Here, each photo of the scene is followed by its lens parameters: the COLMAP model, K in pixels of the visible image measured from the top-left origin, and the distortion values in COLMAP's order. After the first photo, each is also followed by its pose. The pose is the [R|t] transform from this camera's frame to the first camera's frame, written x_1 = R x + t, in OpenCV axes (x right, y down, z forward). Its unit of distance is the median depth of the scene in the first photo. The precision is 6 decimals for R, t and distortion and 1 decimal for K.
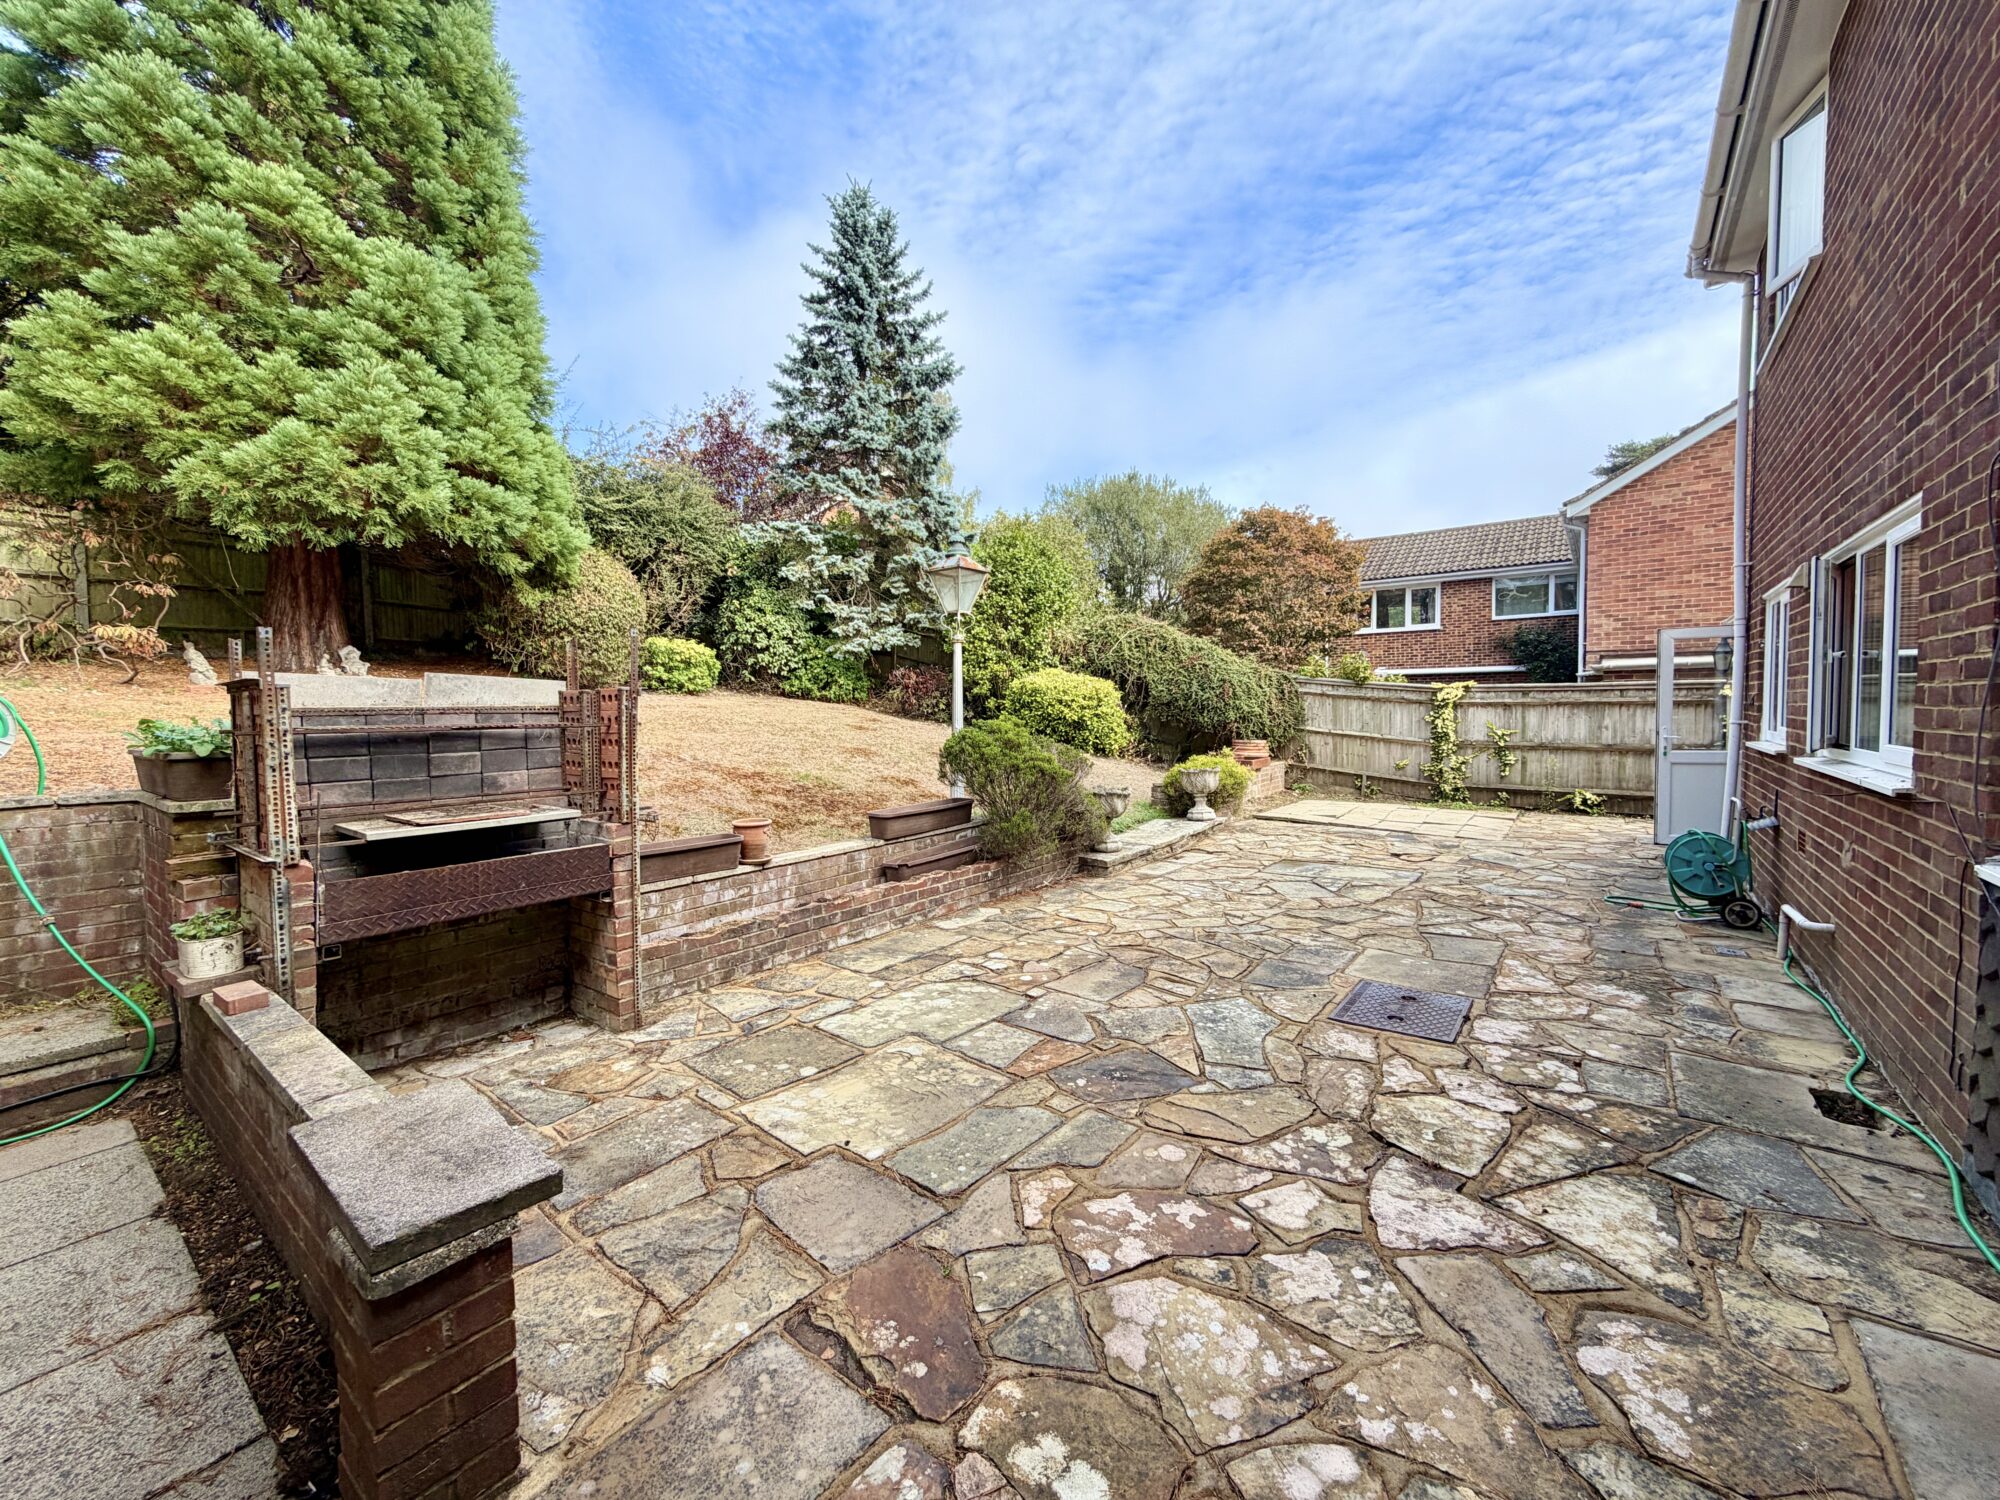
lens RADIAL K [[796.0, 0, 1002.9], [0, 796.0, 747.0], [0, 0, 1]] dist [-0.007590, -0.000401]
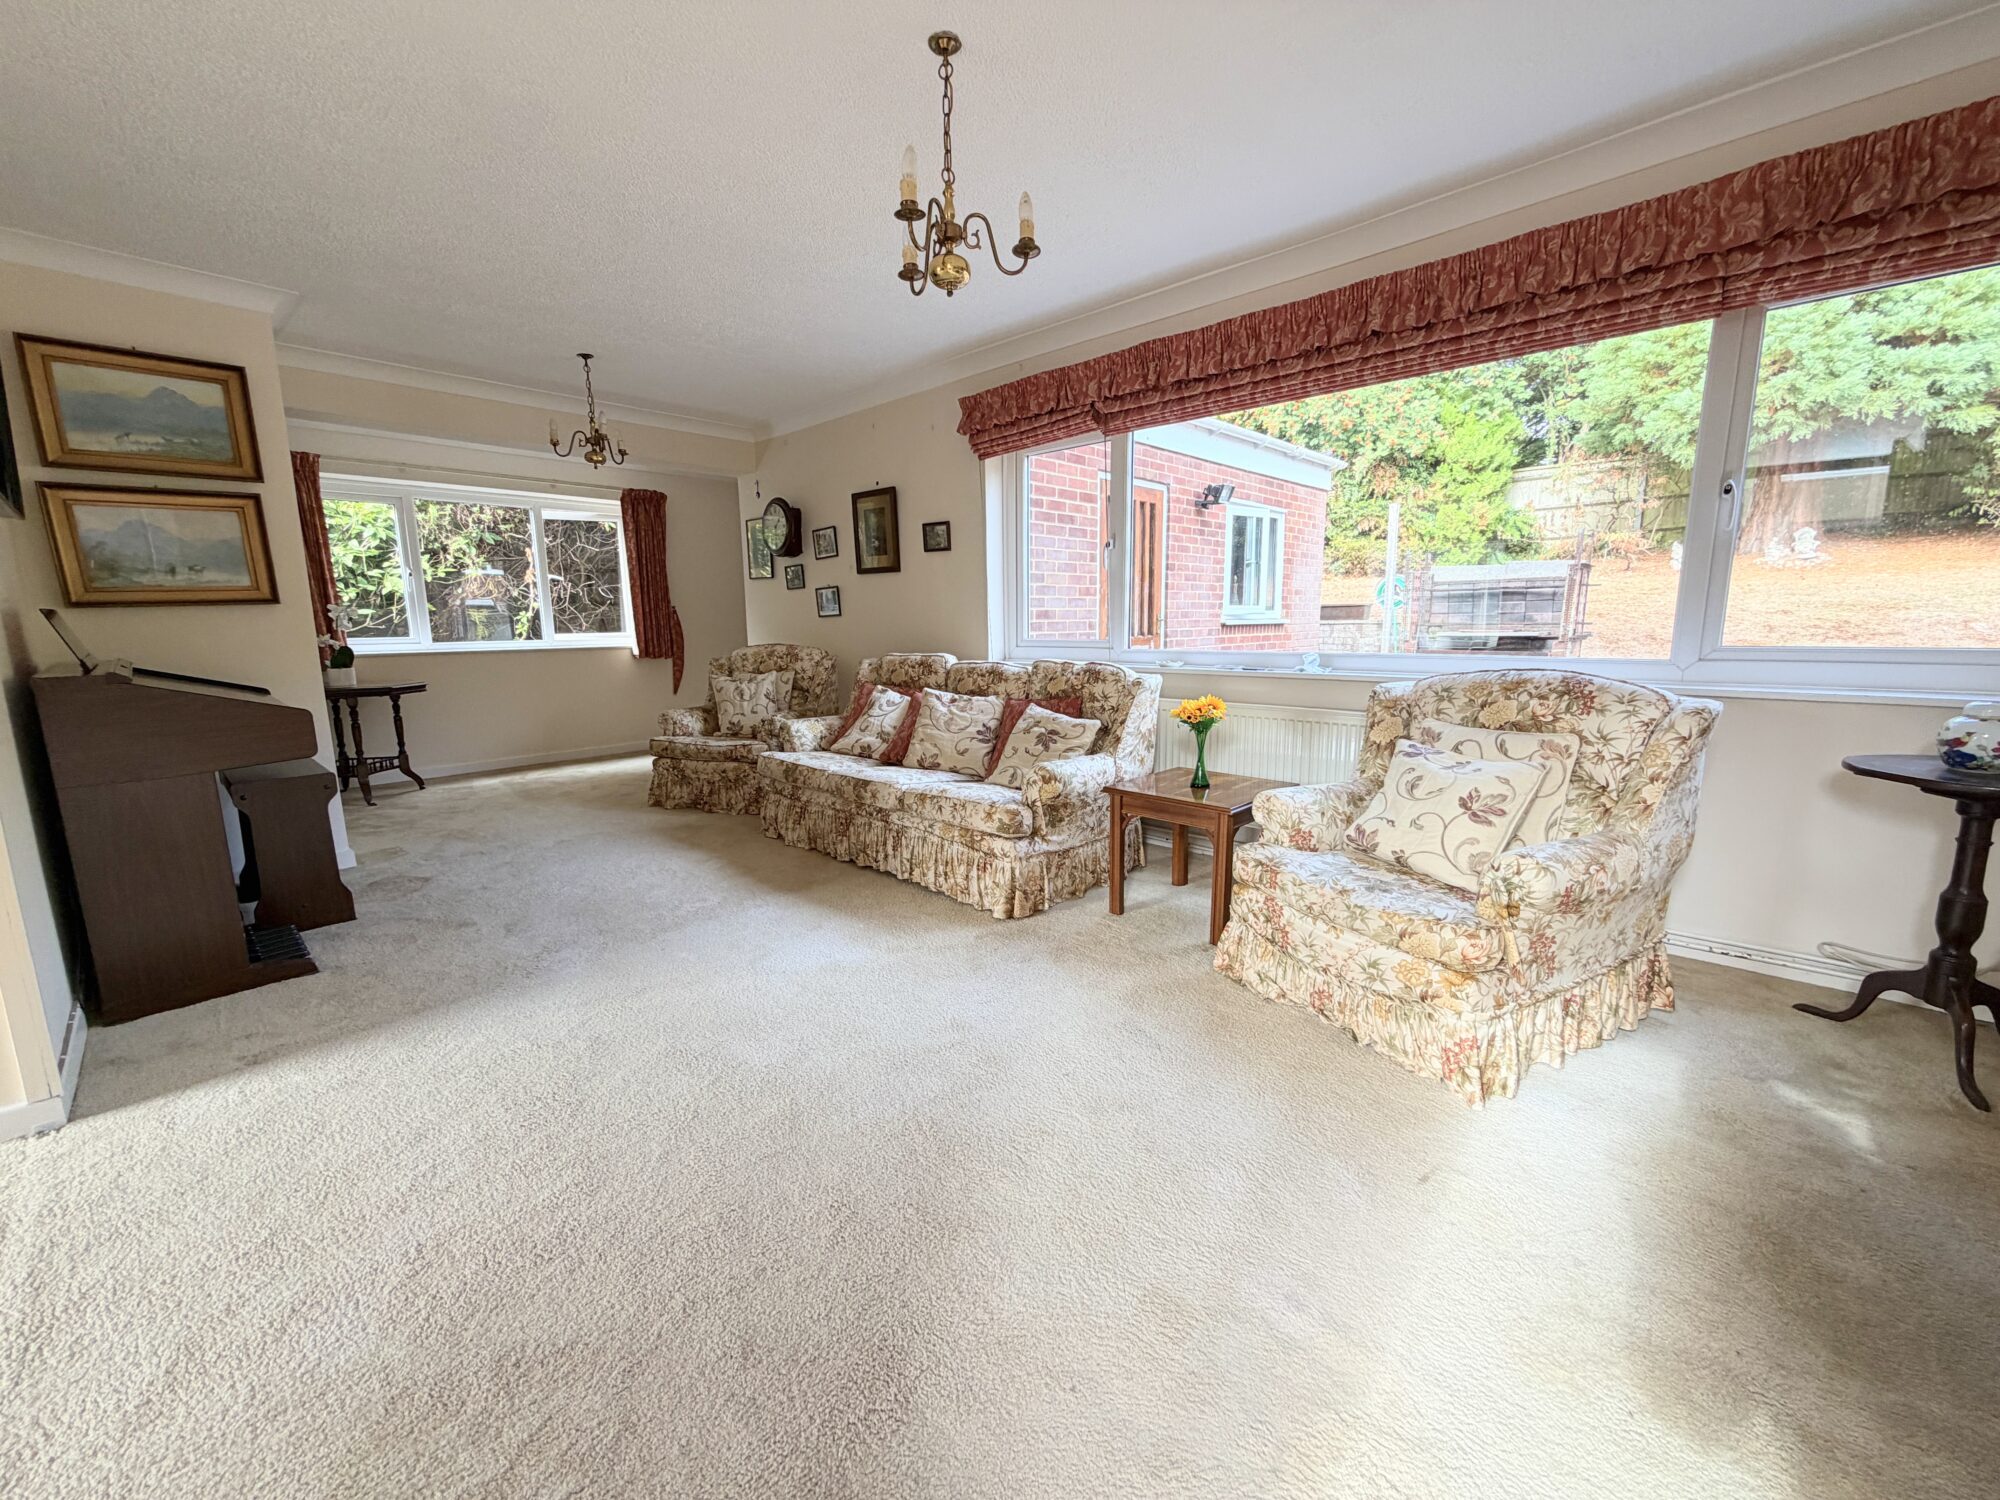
lens RADIAL K [[796.0, 0, 1002.5], [0, 796.0, 754.8], [0, 0, 1]] dist [-0.007590, -0.000401]
pose [[-0.119990, 0.178359, -0.976622, 0.521348], [-0.029135, 0.982673, 0.183044, 0.020662], [0.992348, 0.050418, -0.112714, -0.002314]]
